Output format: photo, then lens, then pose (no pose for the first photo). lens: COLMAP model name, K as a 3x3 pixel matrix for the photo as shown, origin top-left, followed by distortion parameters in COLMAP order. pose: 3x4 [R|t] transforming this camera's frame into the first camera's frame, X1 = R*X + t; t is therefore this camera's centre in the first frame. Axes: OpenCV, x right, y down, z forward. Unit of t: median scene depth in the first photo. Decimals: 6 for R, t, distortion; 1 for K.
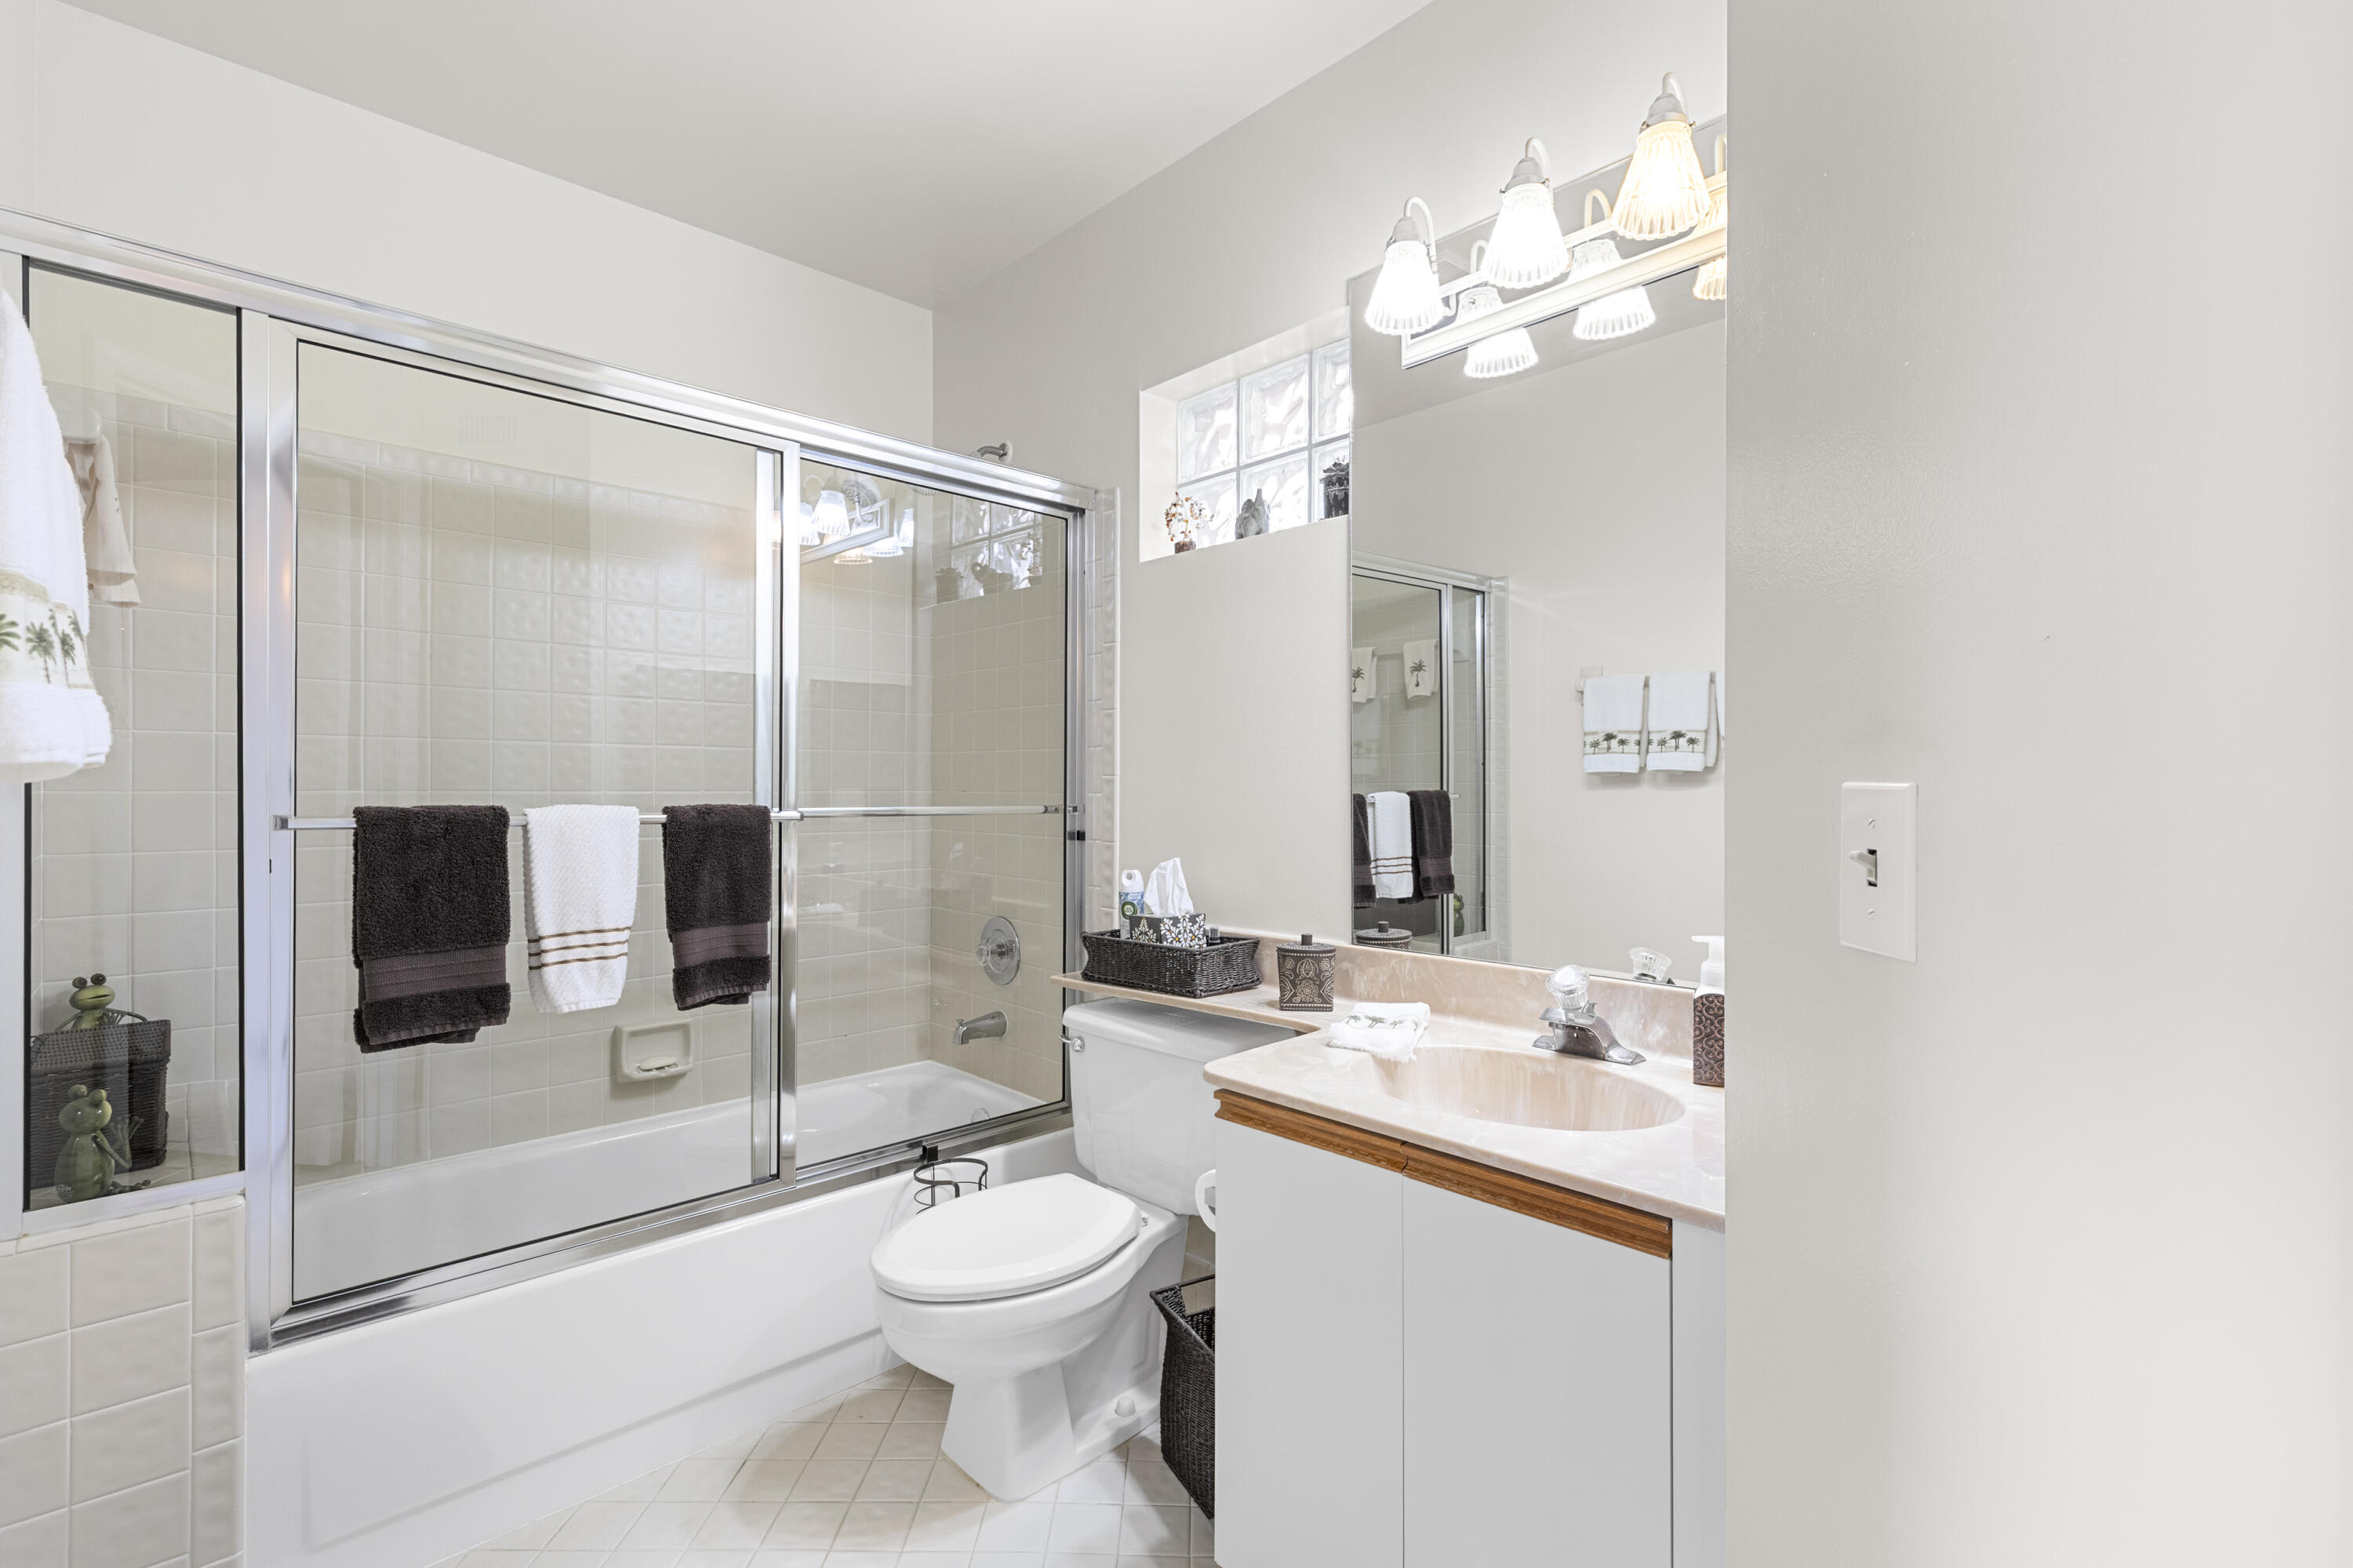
lens RADIAL K [[1067.0, 0, 1174.2], [0, 1067.0, 796.0], [0, 0, 1]] dist [0.003852, -0.000784]
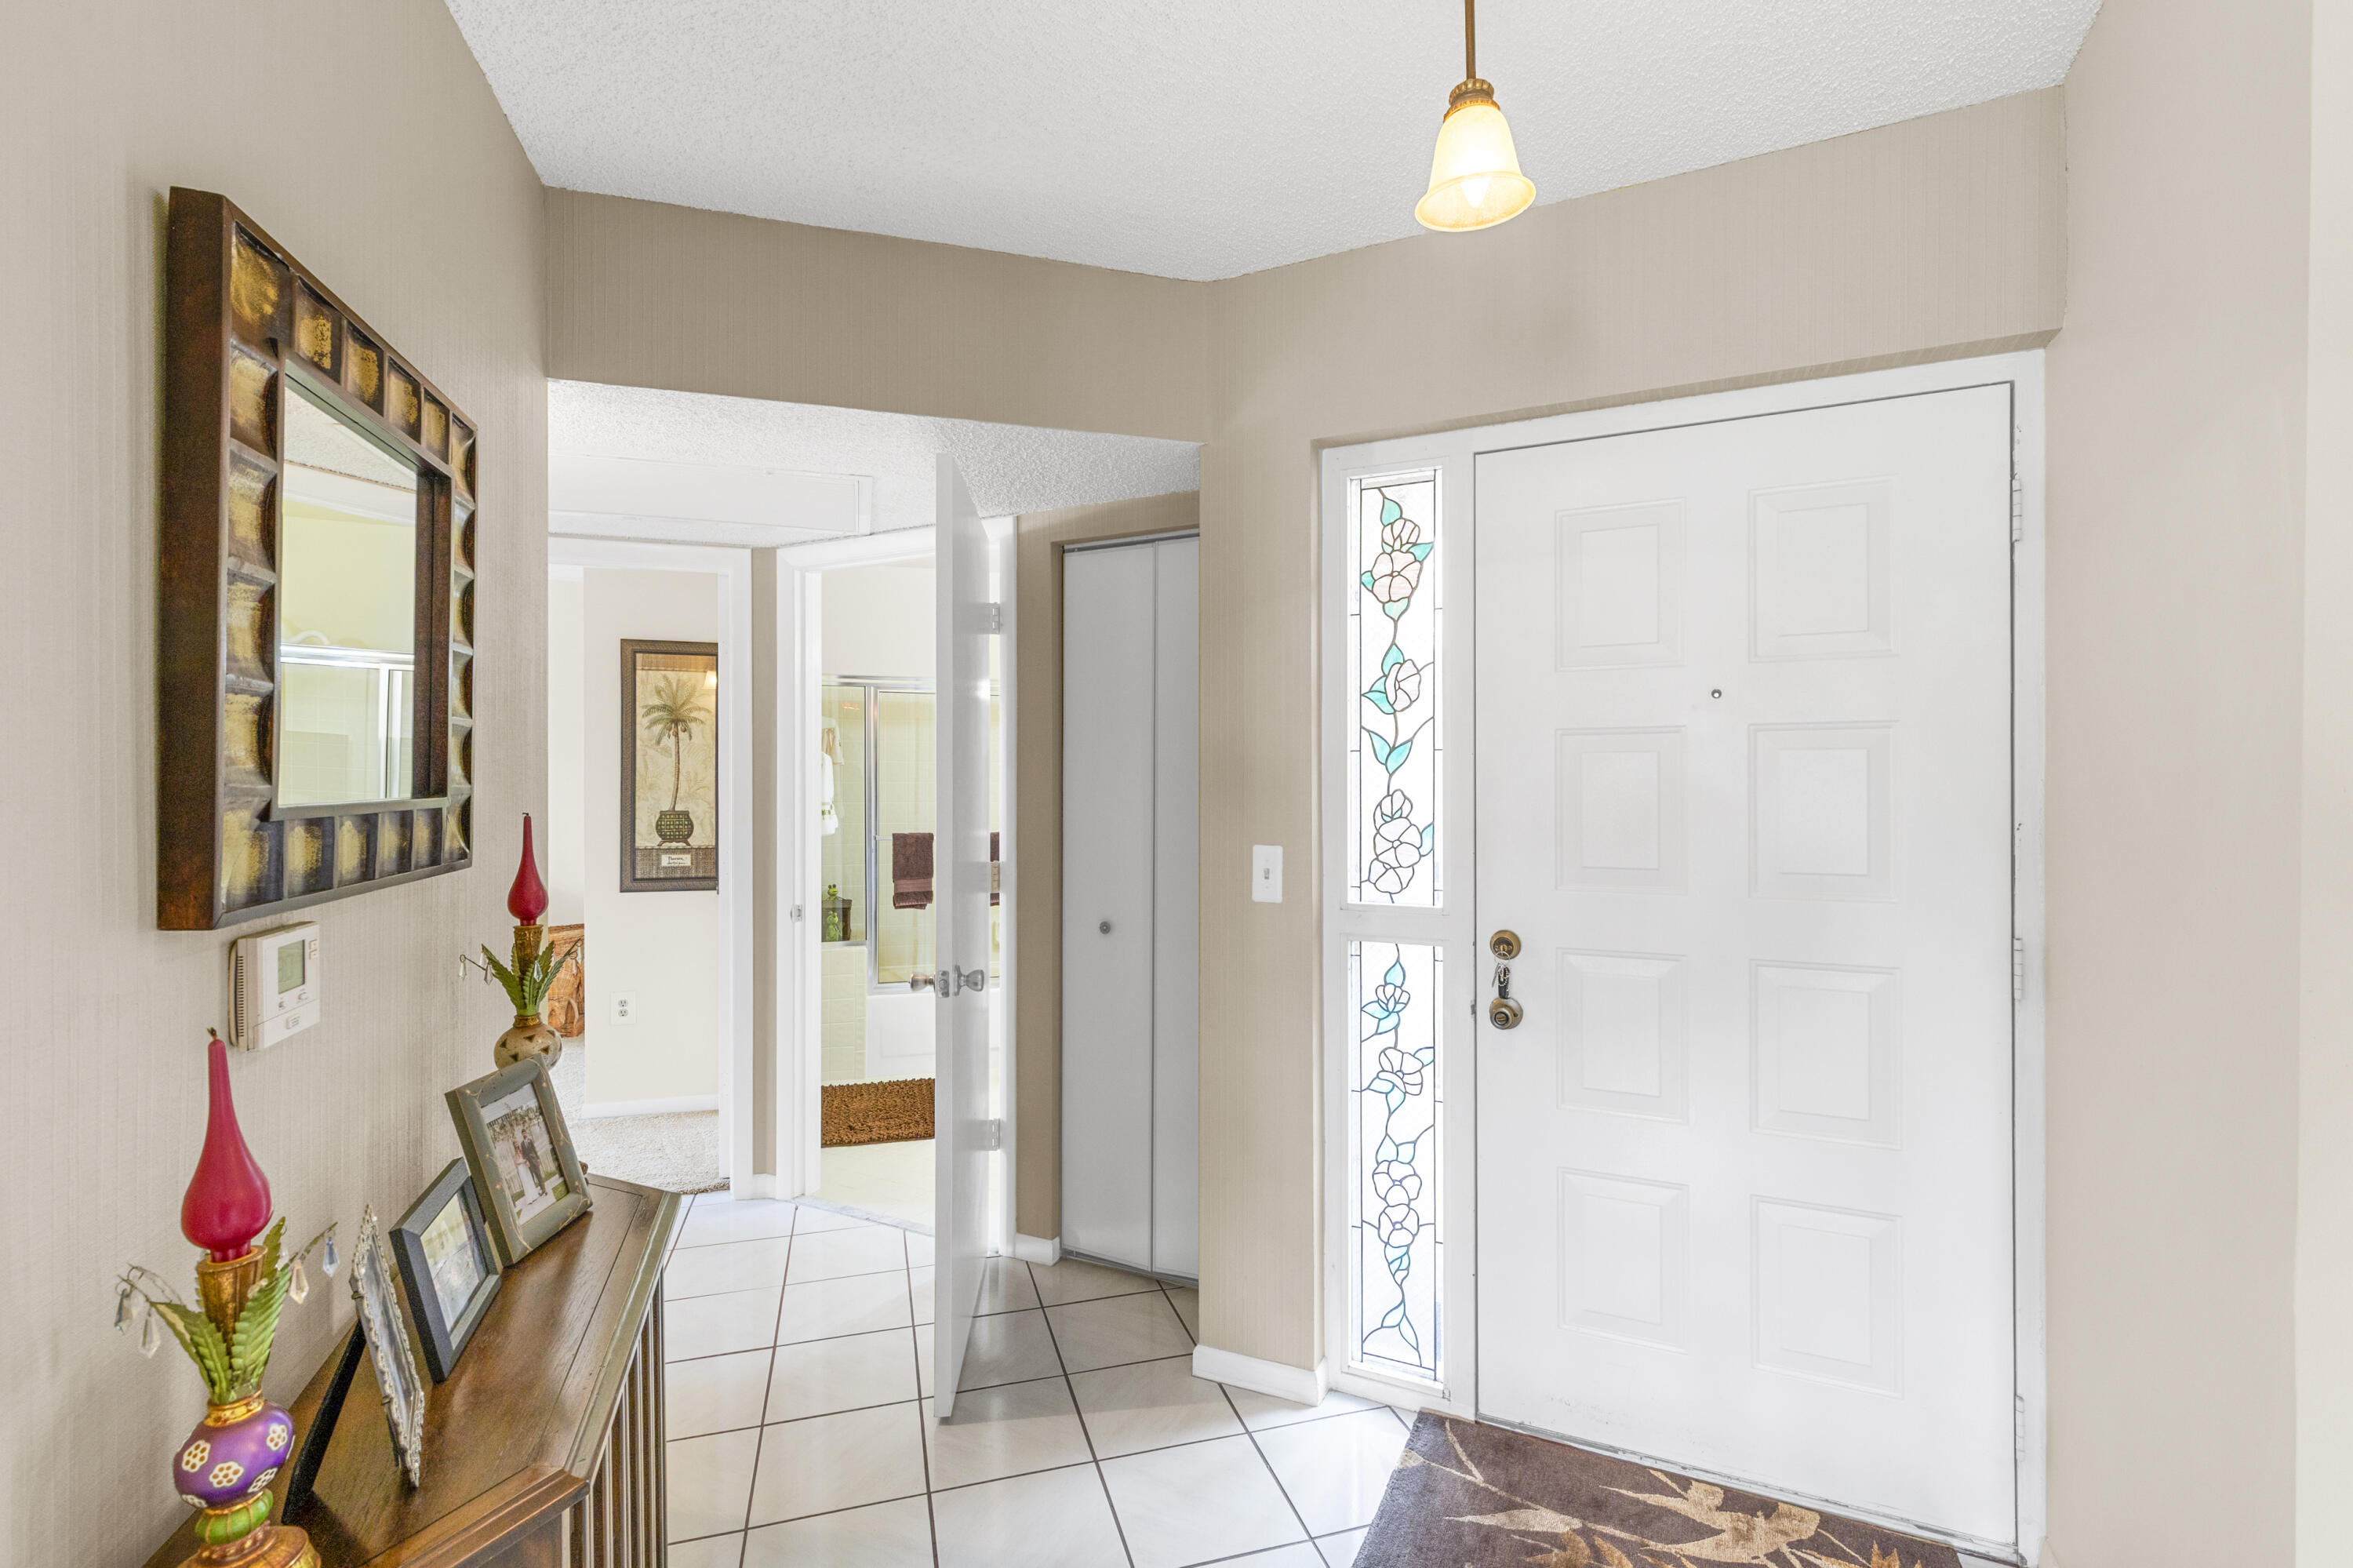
lens RADIAL K [[1050.0, 0, 1185.6], [0, 1050.0, 784.8], [0, 0, 1]] dist [0.002564, -0.000799]
pose [[0.893996, 0.004278, -0.448054, 1.104477], [-0.004422, 0.999990, 0.000724, -0.107945], [0.448053, 0.001334, 0.894006, -1.105289]]
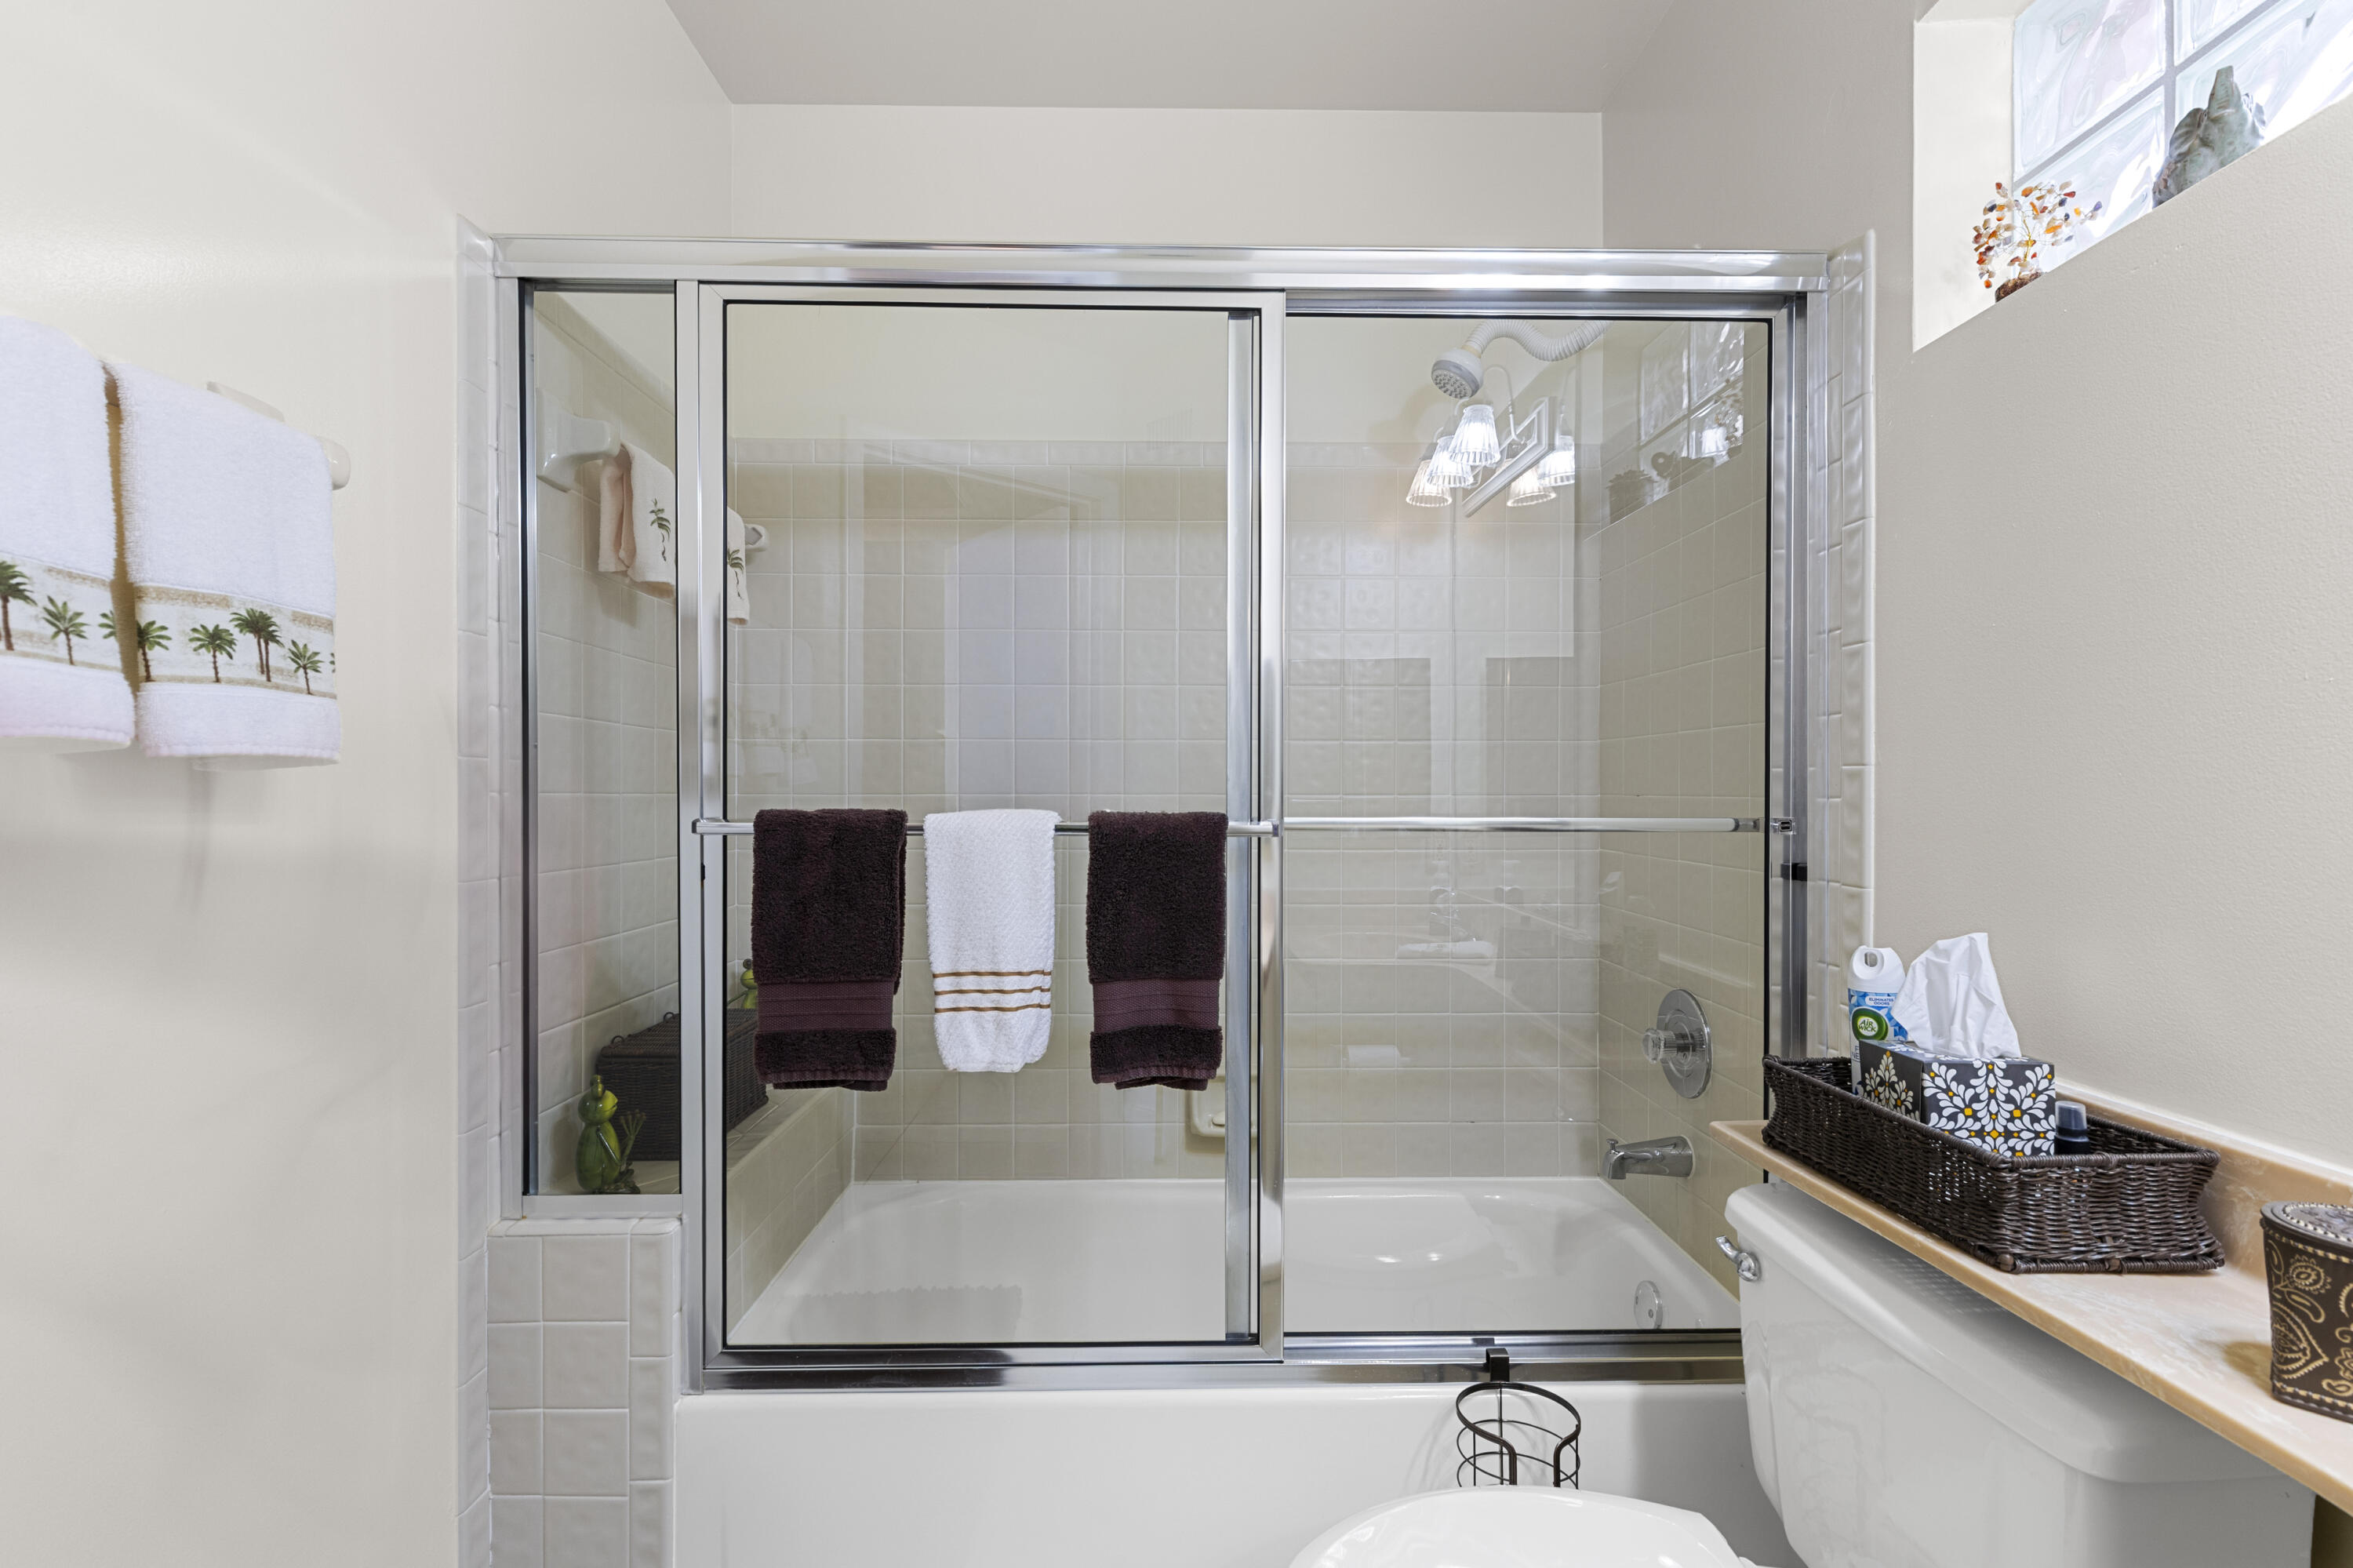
lens RADIAL K [[1067.0, 0, 1174.2], [0, 1067.0, 796.0], [0, 0, 1]] dist [0.003852, -0.000784]
pose [[0.734590, -0.000314, -0.678511, 0.064789], [-0.004526, 0.999975, -0.005364, 0.001575], [0.678496, 0.007011, 0.734571, 0.431655]]
